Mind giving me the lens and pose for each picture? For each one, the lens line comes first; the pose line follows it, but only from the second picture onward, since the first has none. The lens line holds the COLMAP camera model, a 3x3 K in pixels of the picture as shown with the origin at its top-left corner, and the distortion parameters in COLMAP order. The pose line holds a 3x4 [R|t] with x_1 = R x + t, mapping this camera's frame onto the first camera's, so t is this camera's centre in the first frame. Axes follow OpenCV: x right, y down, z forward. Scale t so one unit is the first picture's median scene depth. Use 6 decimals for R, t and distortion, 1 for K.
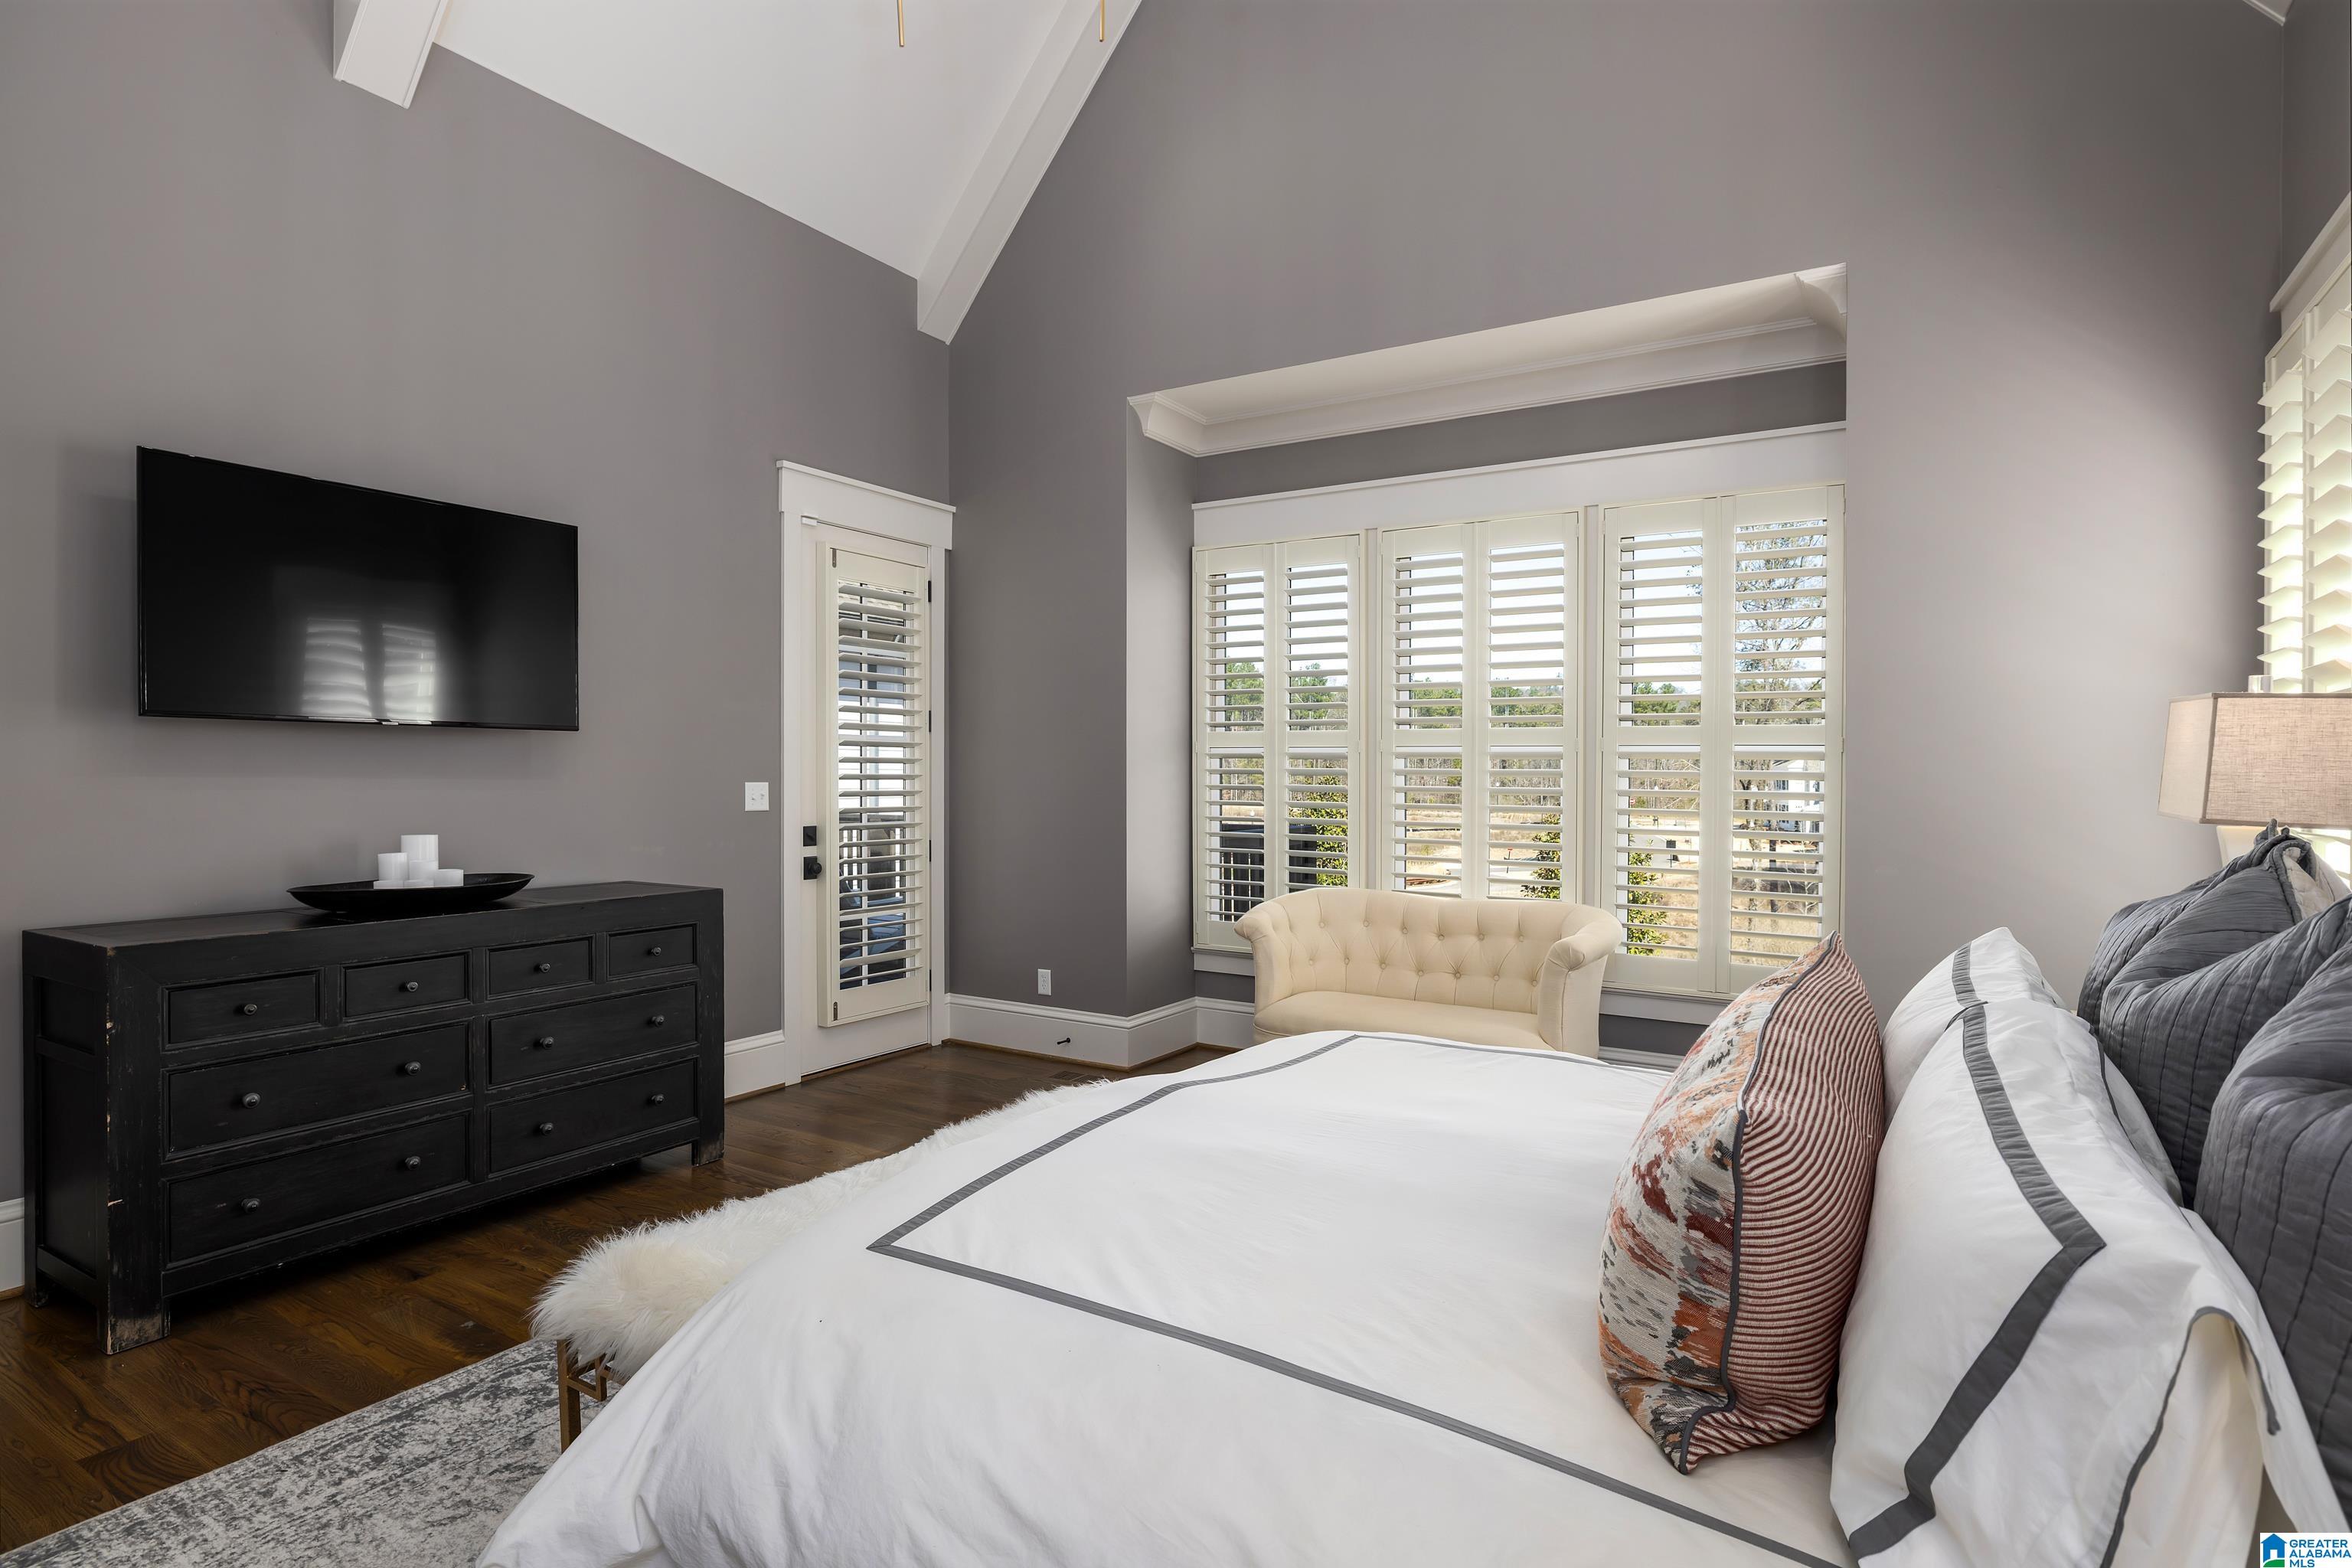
lens RADIAL K [[1242.2, 0, 1191.9], [0, 1242.2, 779.7], [0, 0, 1]] dist [-0.002465, 0.000194]
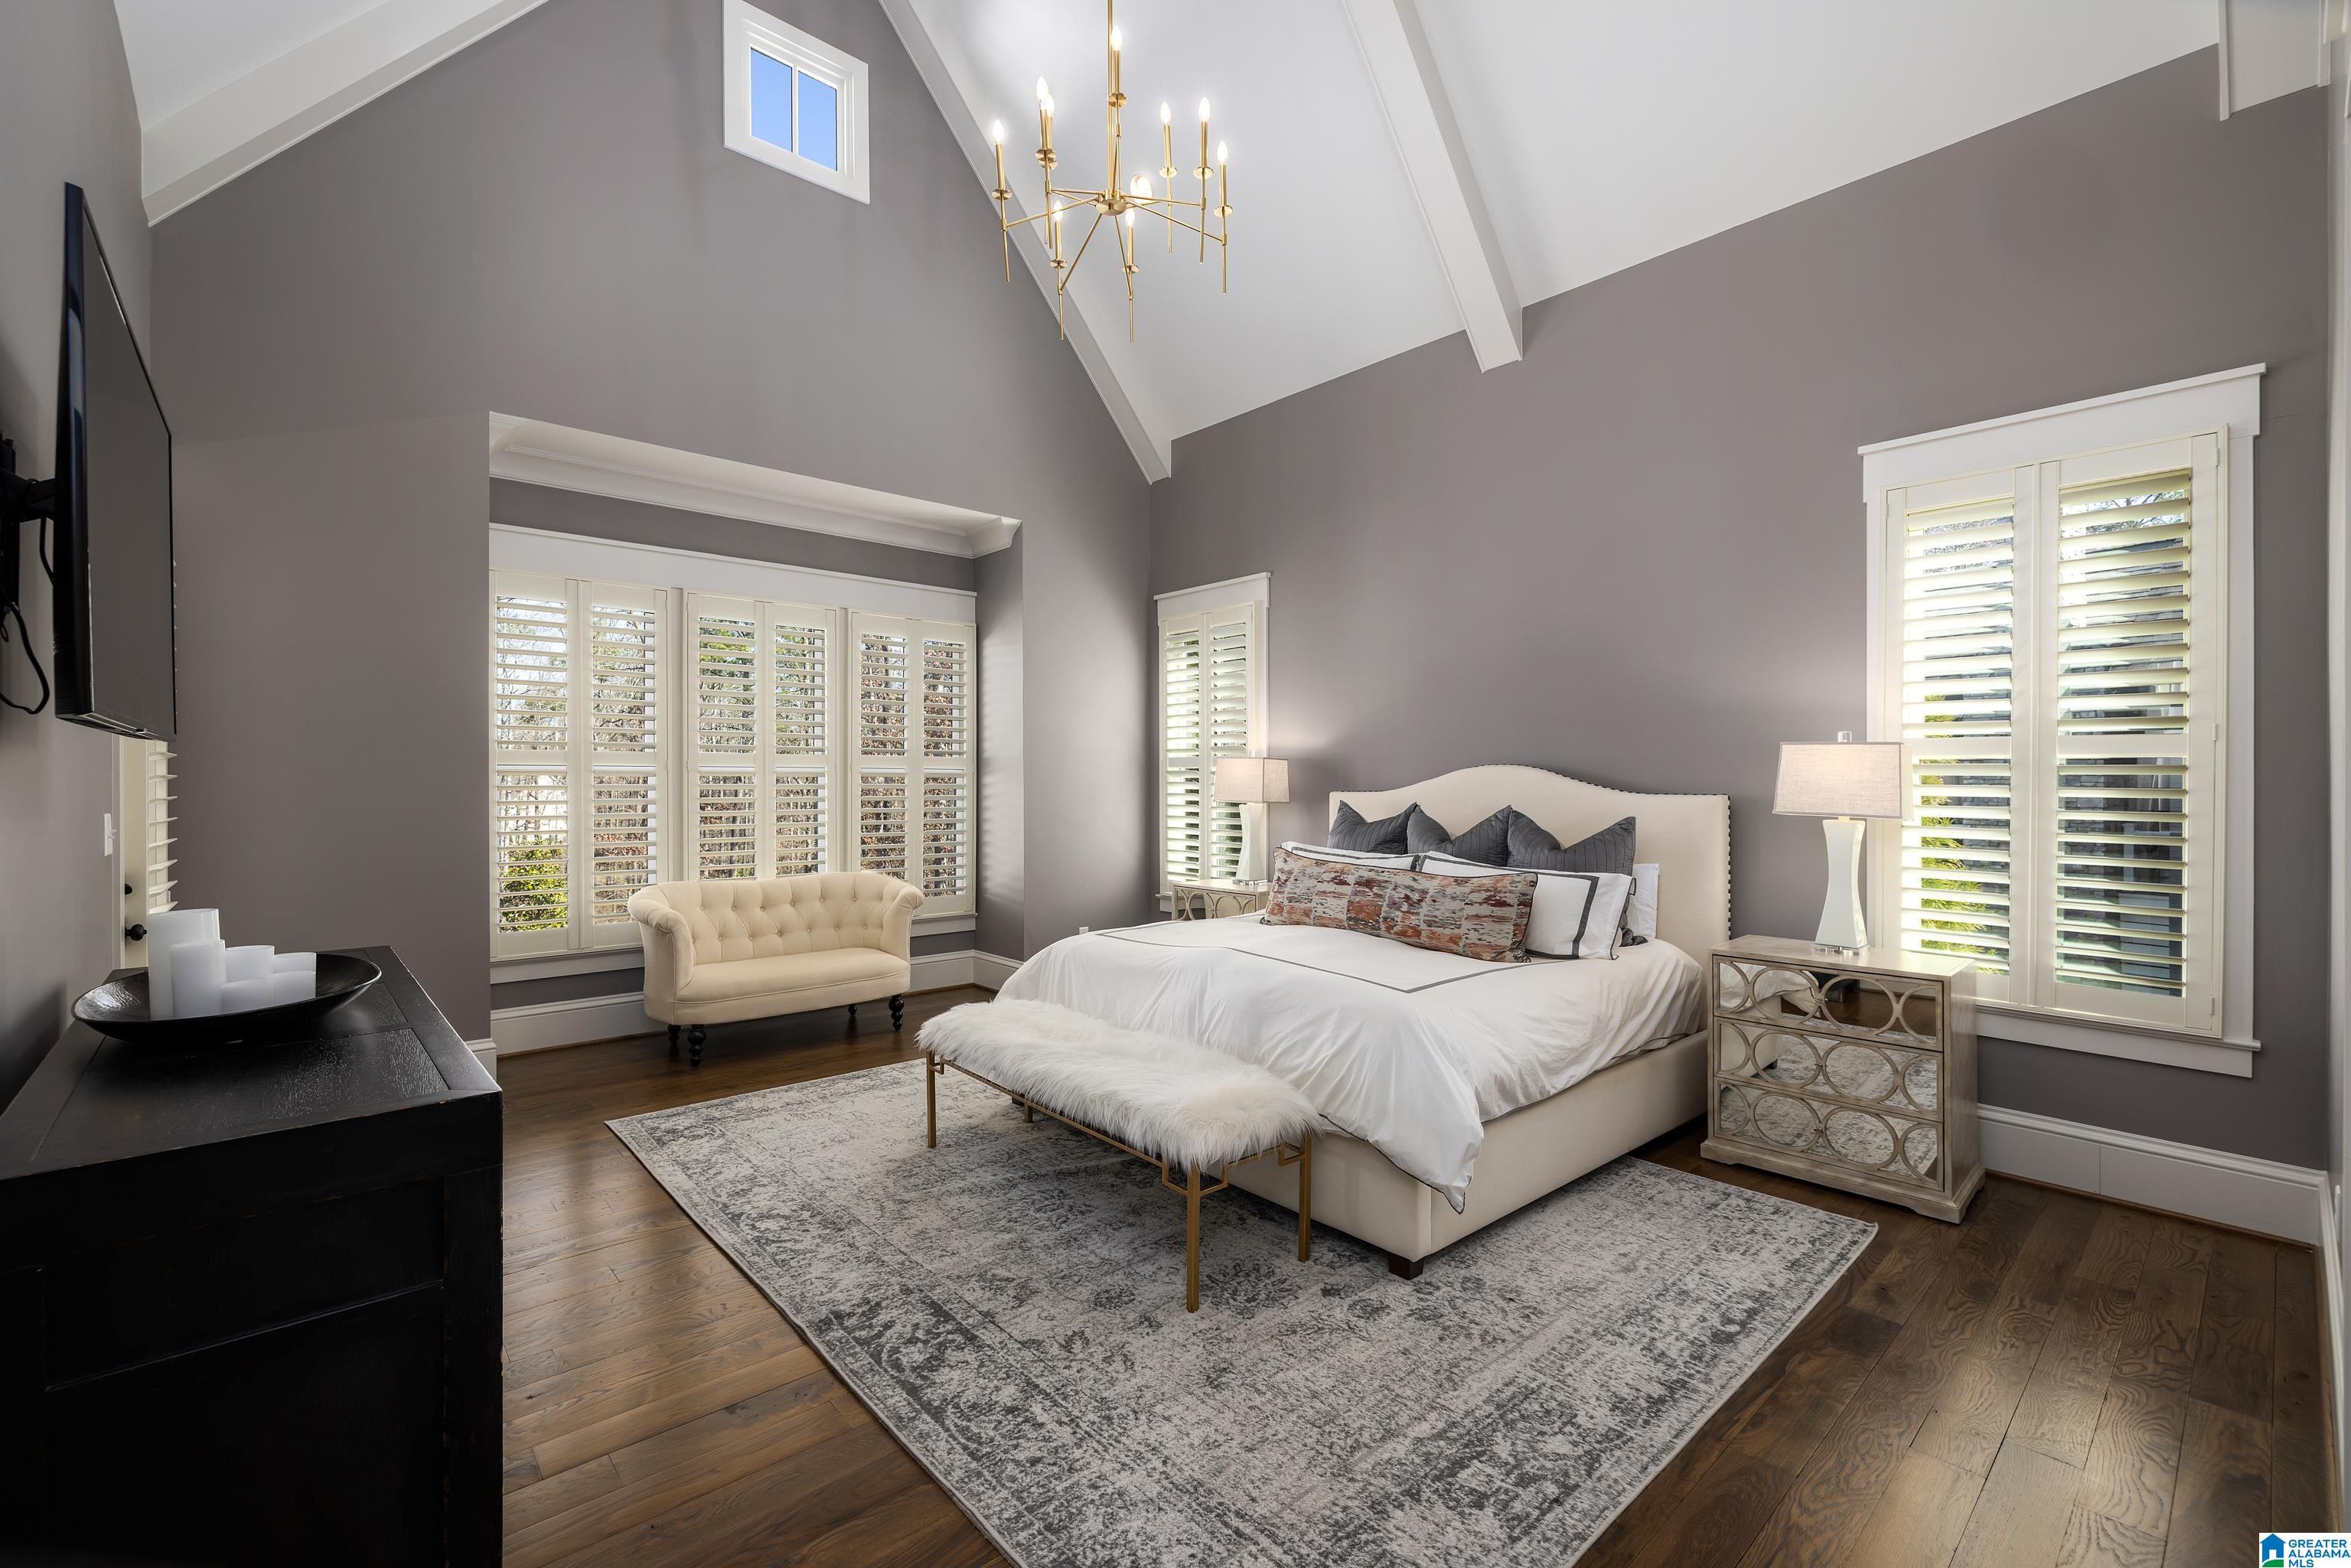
lens RADIAL K [[966.3, 0, 1169.5], [0, 966.3, 779.3], [0, 0, 1]] dist [0.000156, 0.000056]
pose [[0.283900, -0.005451, 0.958838, -0.967912], [0.006747, 0.999970, 0.003687, -0.020396], [-0.958830, 0.005423, 0.283928, 0.403433]]
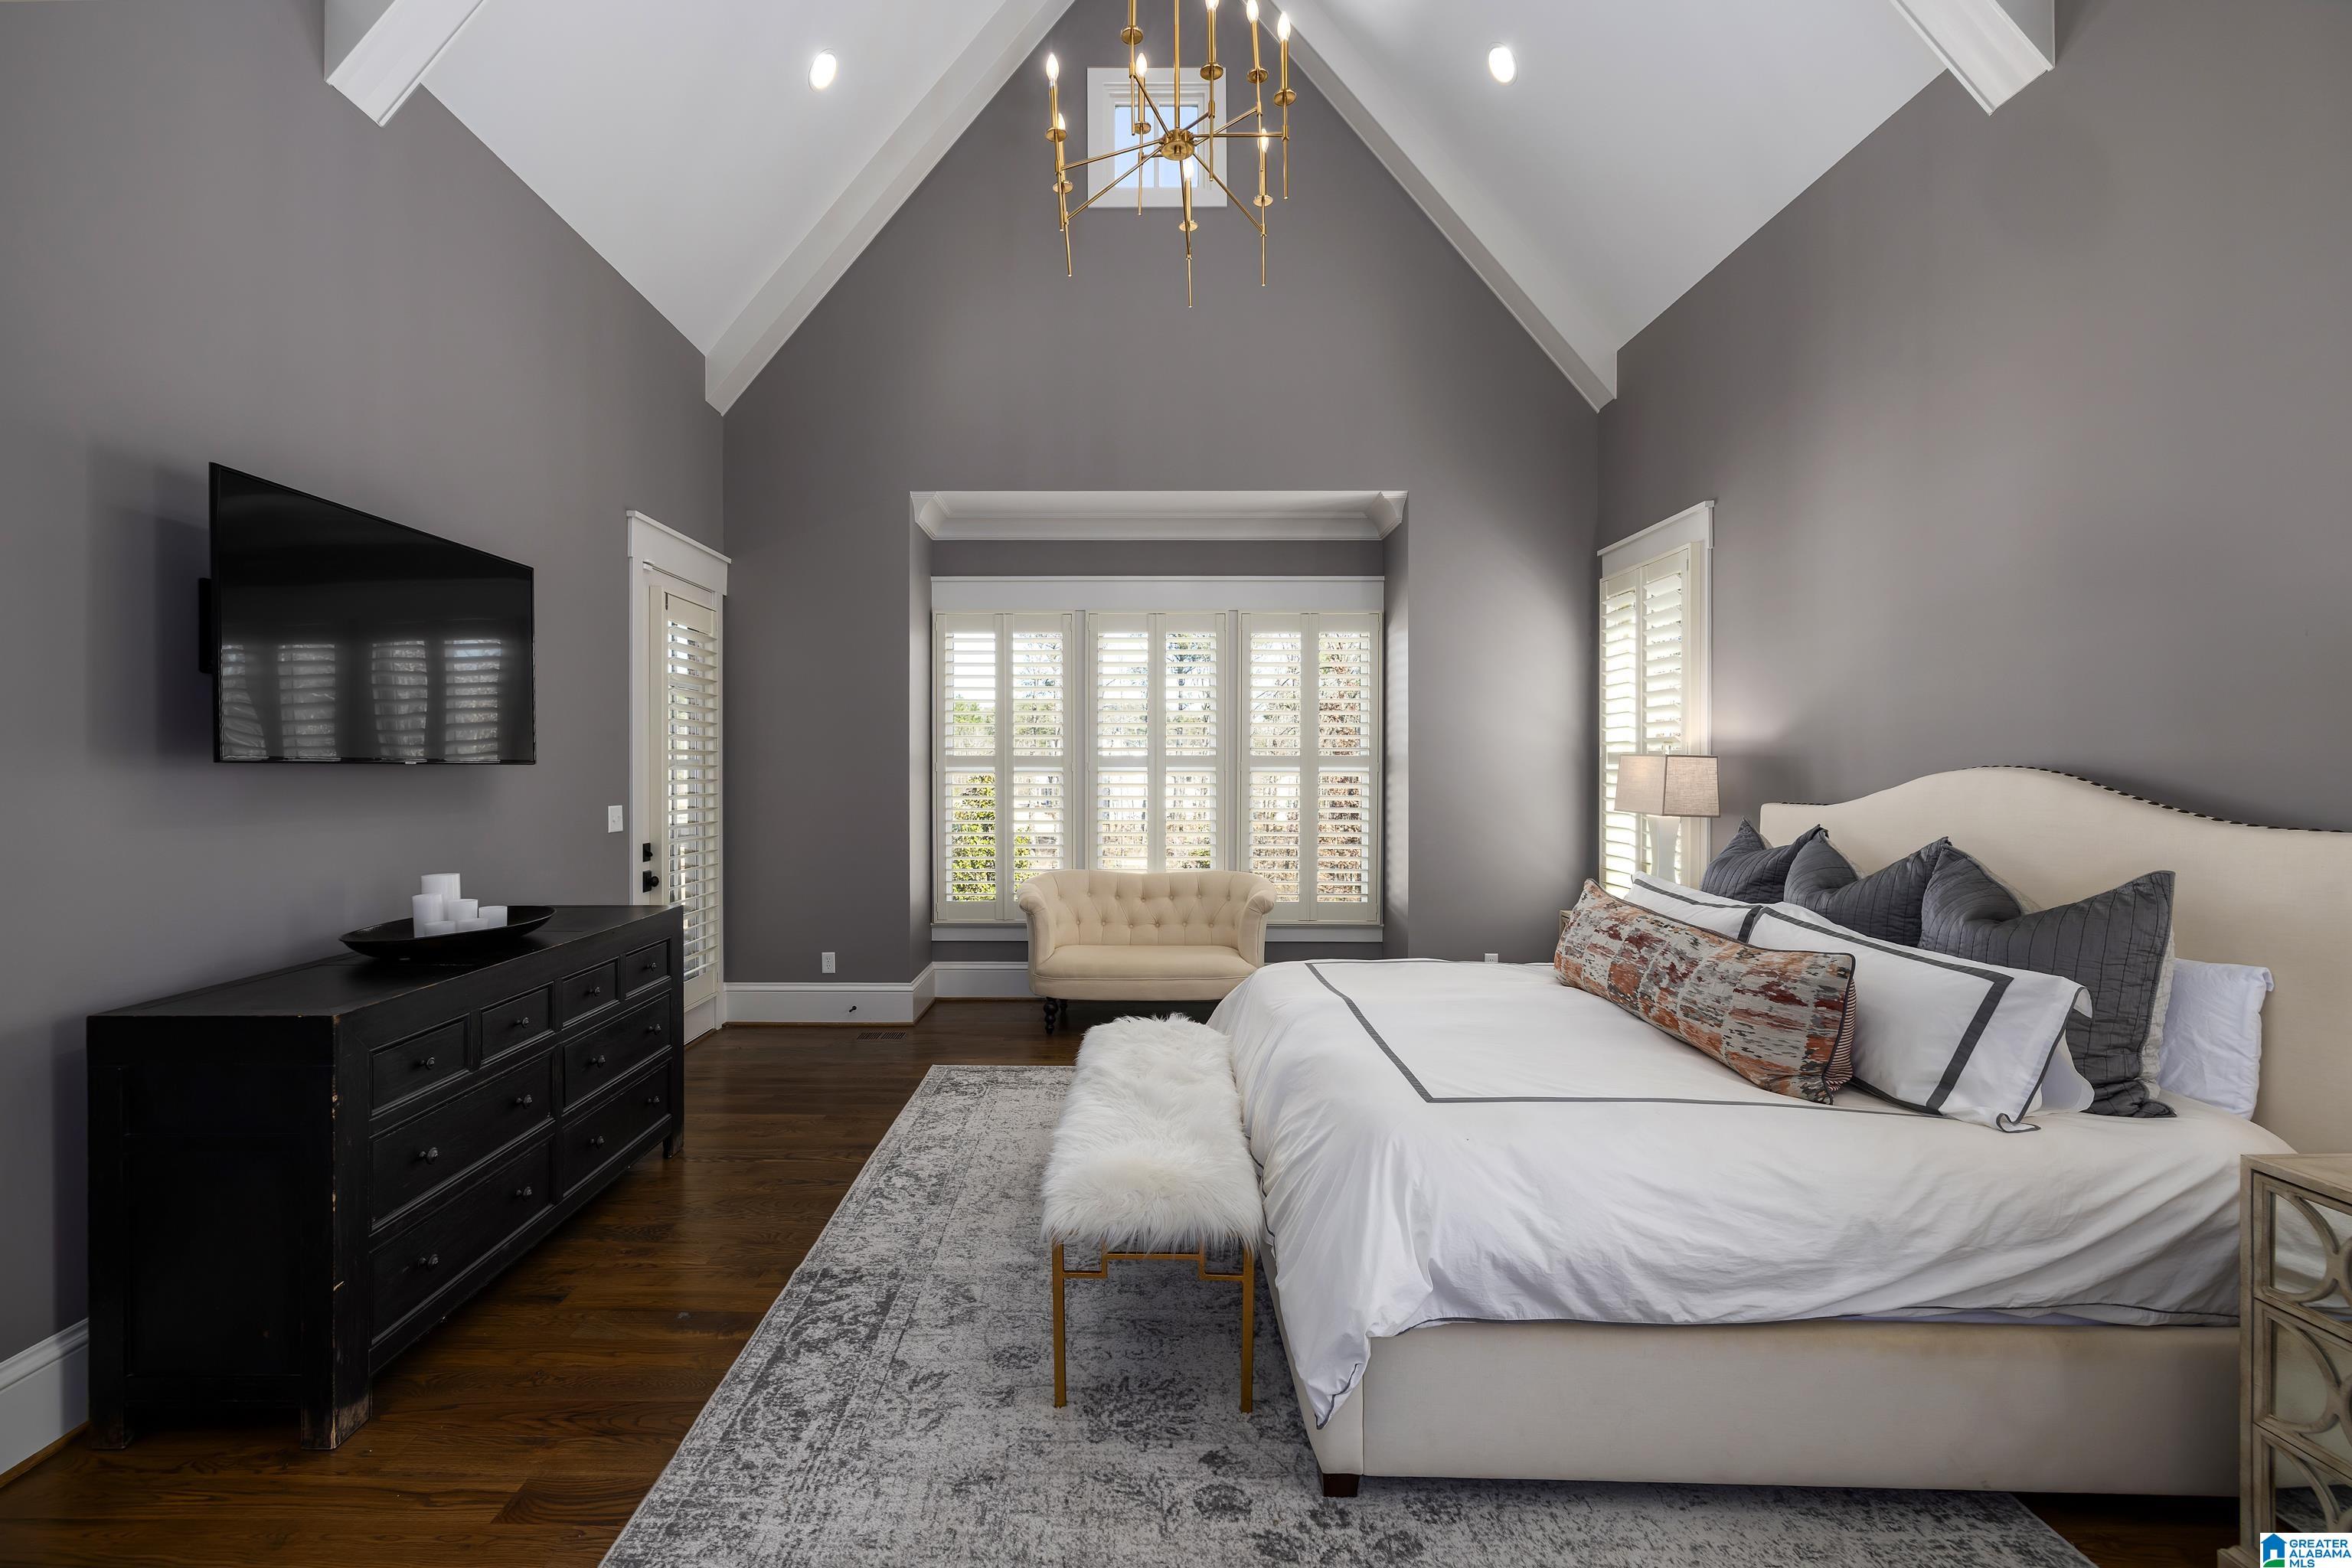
lens RADIAL K [[992.1, 0, 1160.2], [0, 992.1, 769.3], [0, 0, 1]] dist [0.001530, -0.000025]
pose [[0.844436, -0.006536, 0.535617, -0.574598], [0.007614, 0.999971, 0.000198, -0.036324], [-0.535603, 0.003910, 0.844461, 0.019785]]
